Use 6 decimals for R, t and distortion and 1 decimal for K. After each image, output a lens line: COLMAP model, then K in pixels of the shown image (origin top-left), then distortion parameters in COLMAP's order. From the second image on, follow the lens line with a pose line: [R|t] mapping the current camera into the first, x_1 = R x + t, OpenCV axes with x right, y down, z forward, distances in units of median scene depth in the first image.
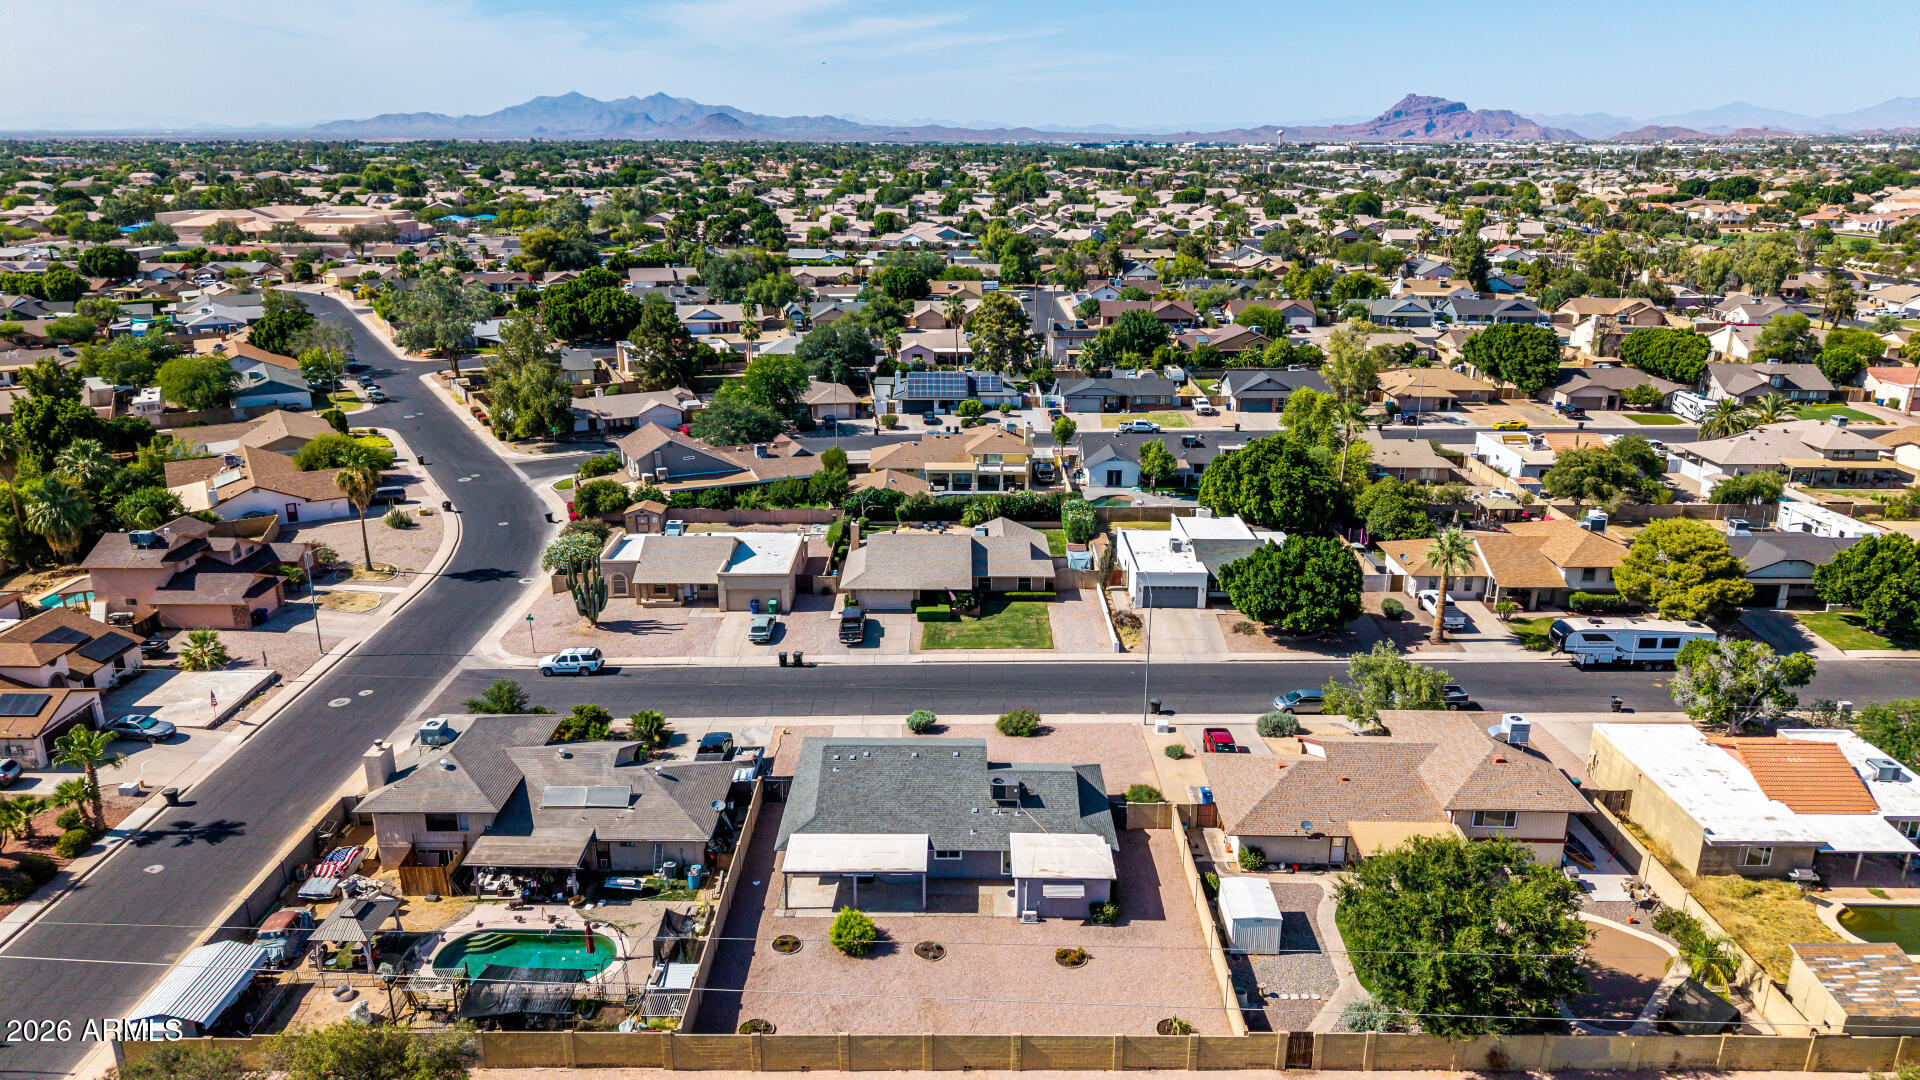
lens RADIAL K [[1283.6, 0, 967.2], [0, 1283.6, 540.2], [0, 0, 1]] dist [0.026345, -0.017563]
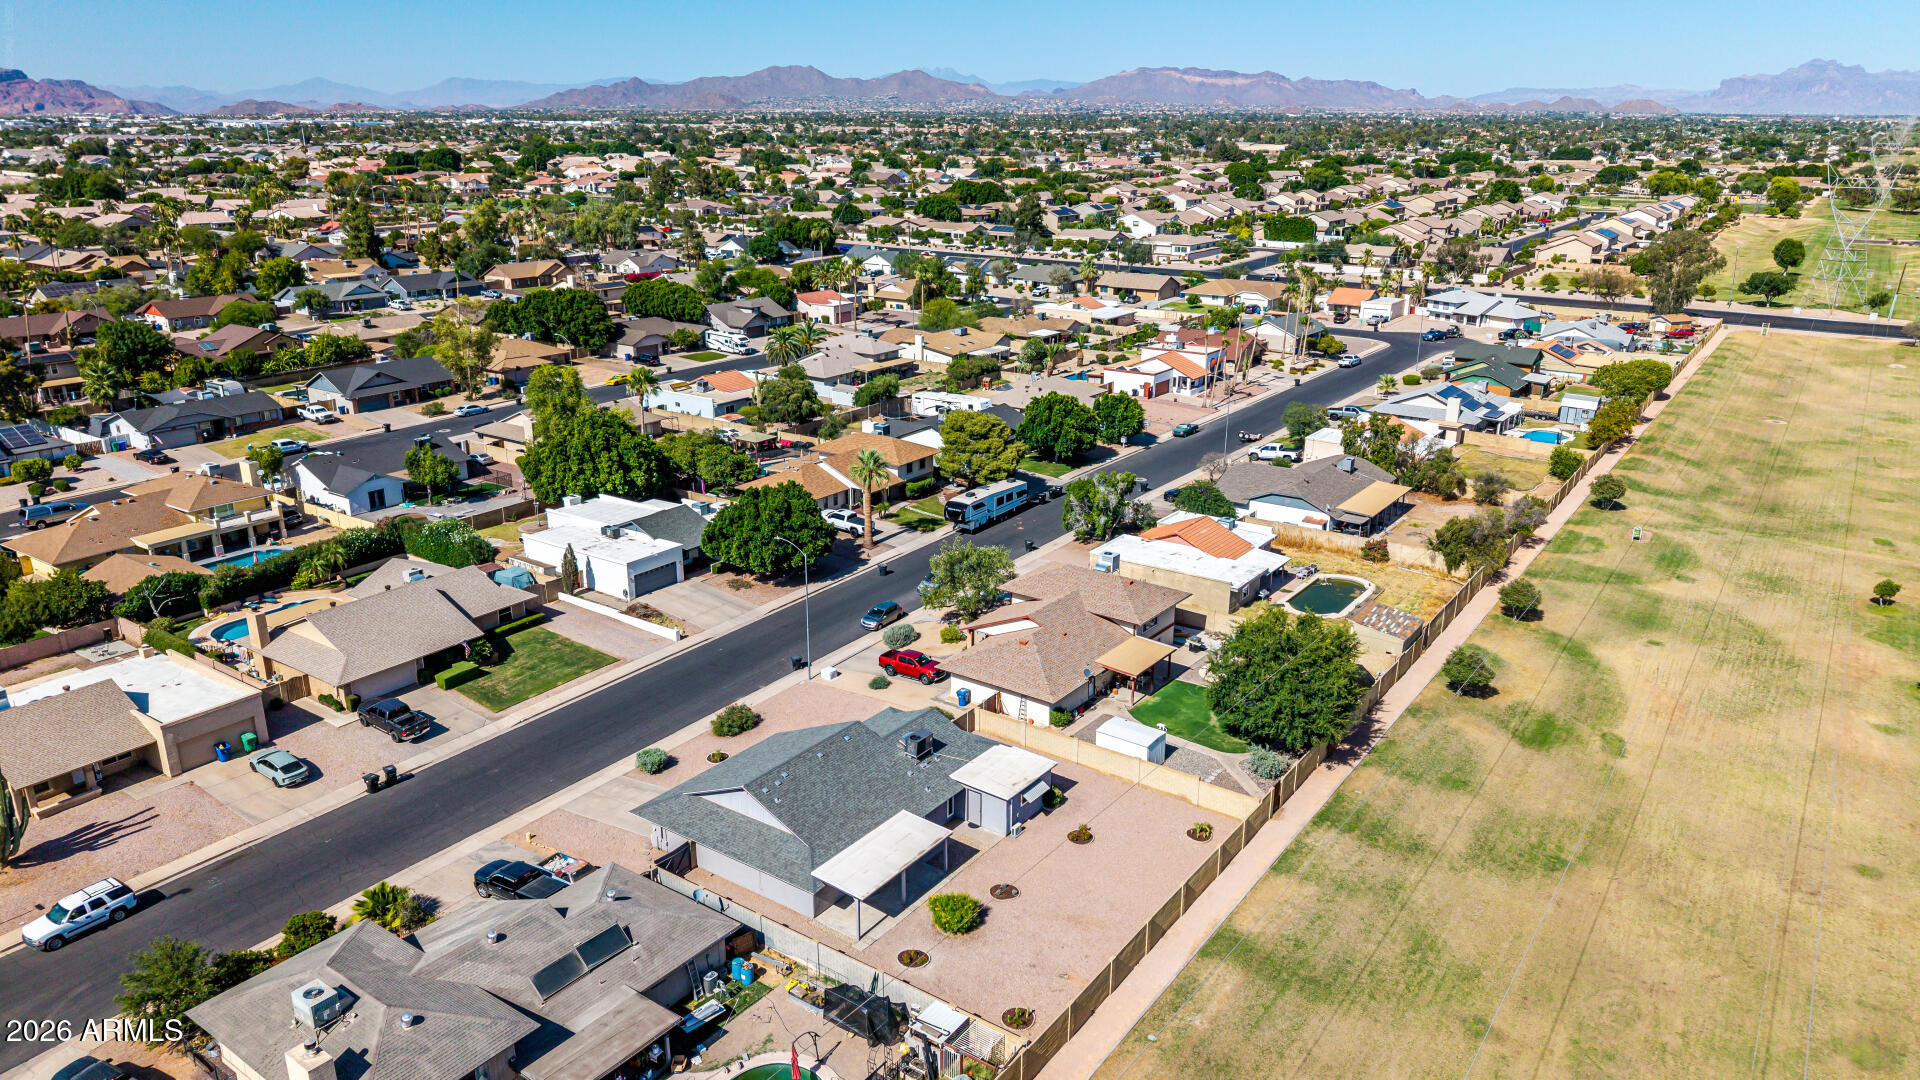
lens RADIAL K [[1283.6, 0, 957.3], [0, 1283.6, 542.3], [0, 0, 1]] dist [0.026345, -0.017563]
pose [[0.580699, -0.256778, 0.772563, -0.452044], [0.241986, 0.960508, 0.137356, -0.060930], [-0.777323, 0.107187, 0.619903, 0.203707]]
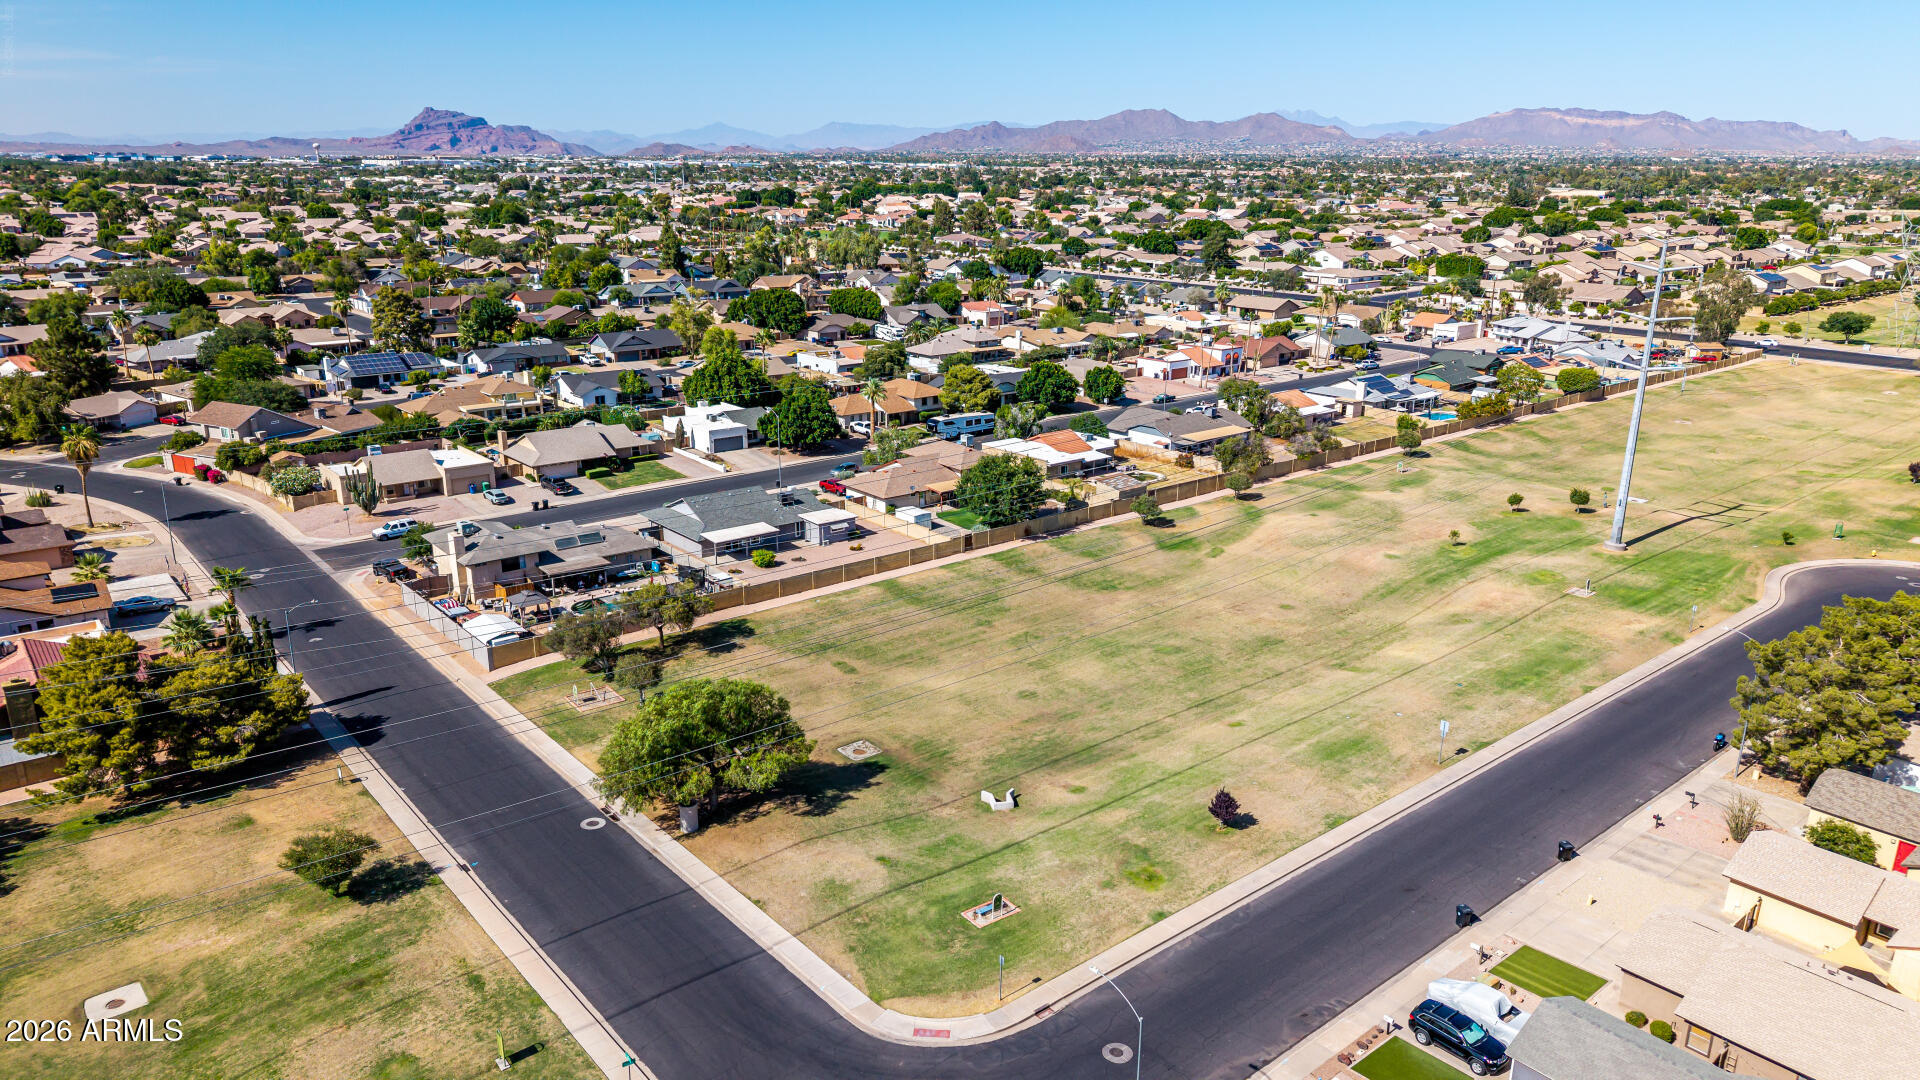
lens RADIAL K [[1283.6, 0, 969.9], [0, 1283.6, 538.5], [0, 0, 1]] dist [0.026345, -0.017563]
pose [[0.765752, -0.180155, 0.617388, -0.628989], [0.186950, 0.980865, 0.054344, 0.128983], [-0.615364, 0.073806, 0.784780, -0.461809]]
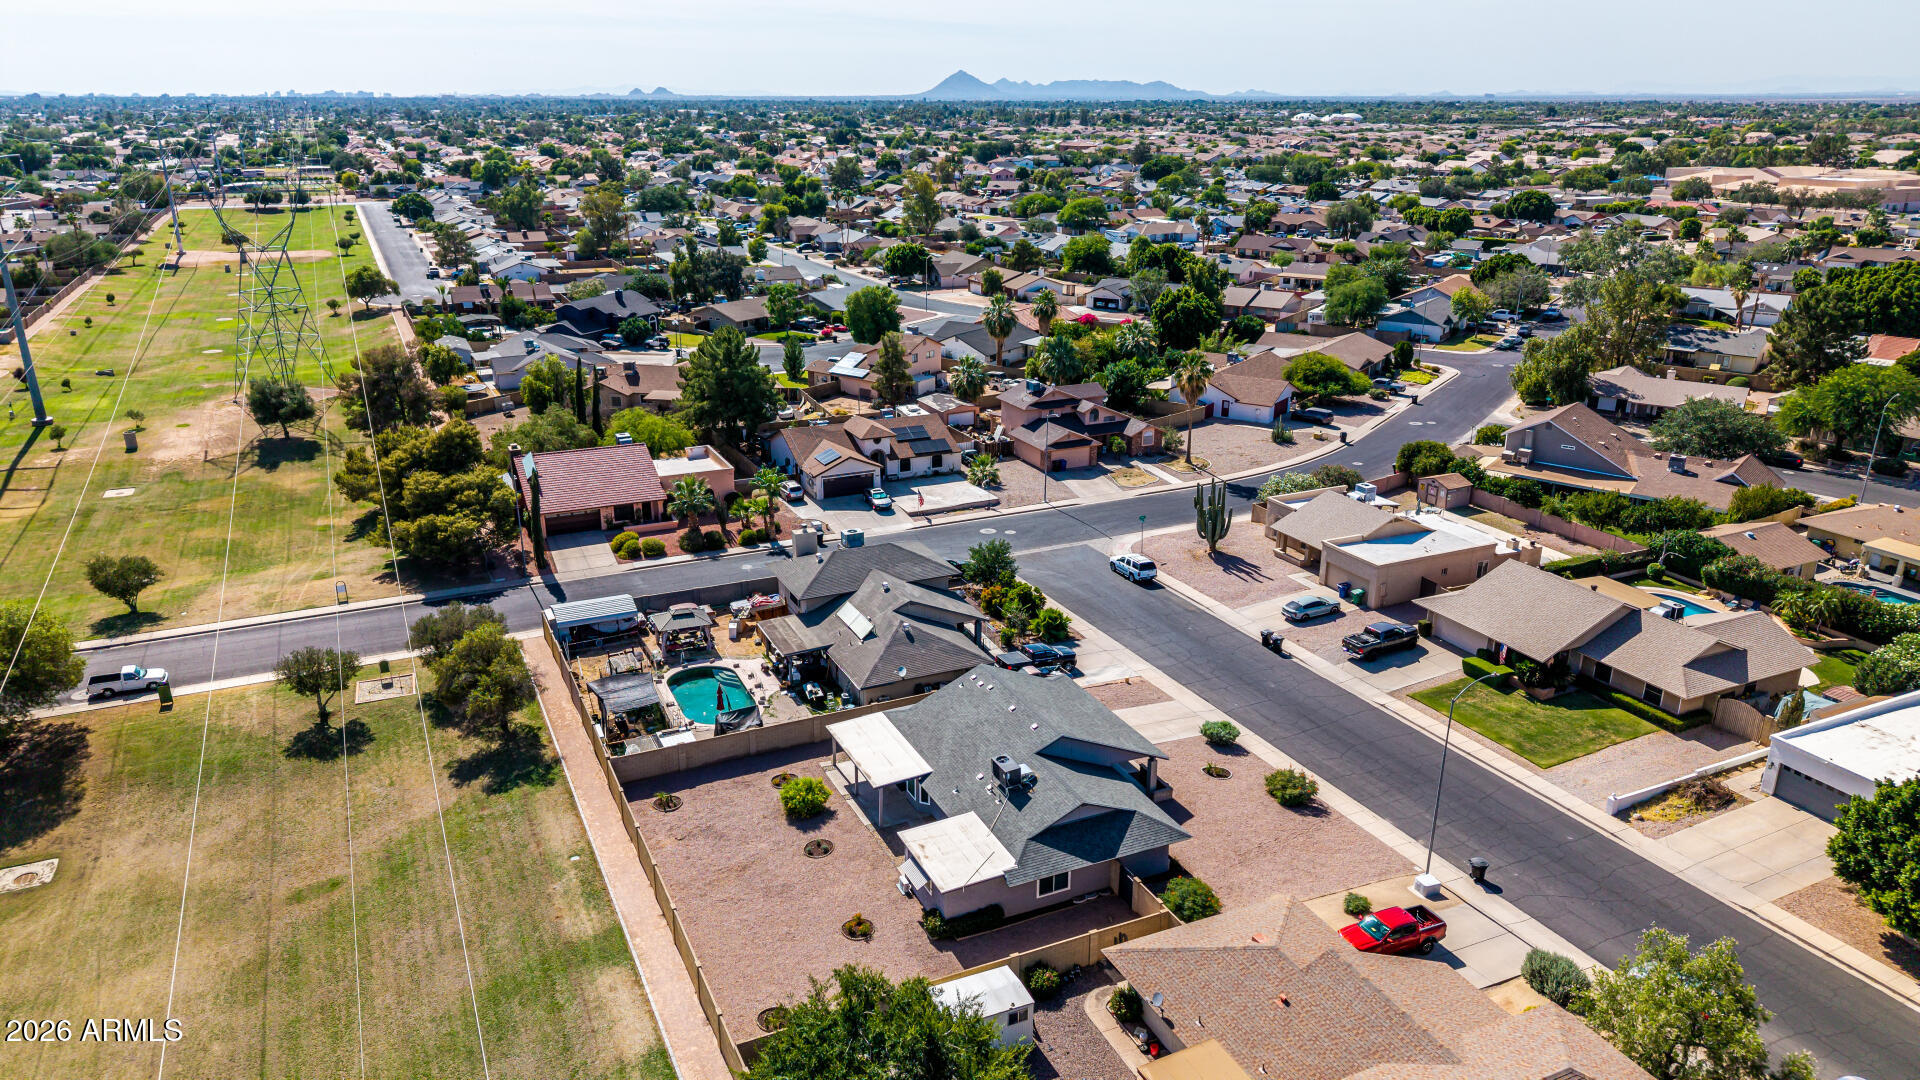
lens RADIAL K [[1283.6, 0, 956.3], [0, 1283.6, 541.5], [0, 0, 1]] dist [0.026345, -0.017563]
pose [[0.417190, 0.292258, -0.860545, 0.469887], [-0.270290, 0.943937, 0.189544, -0.074735], [0.867696, 0.153521, 0.472795, 0.334185]]
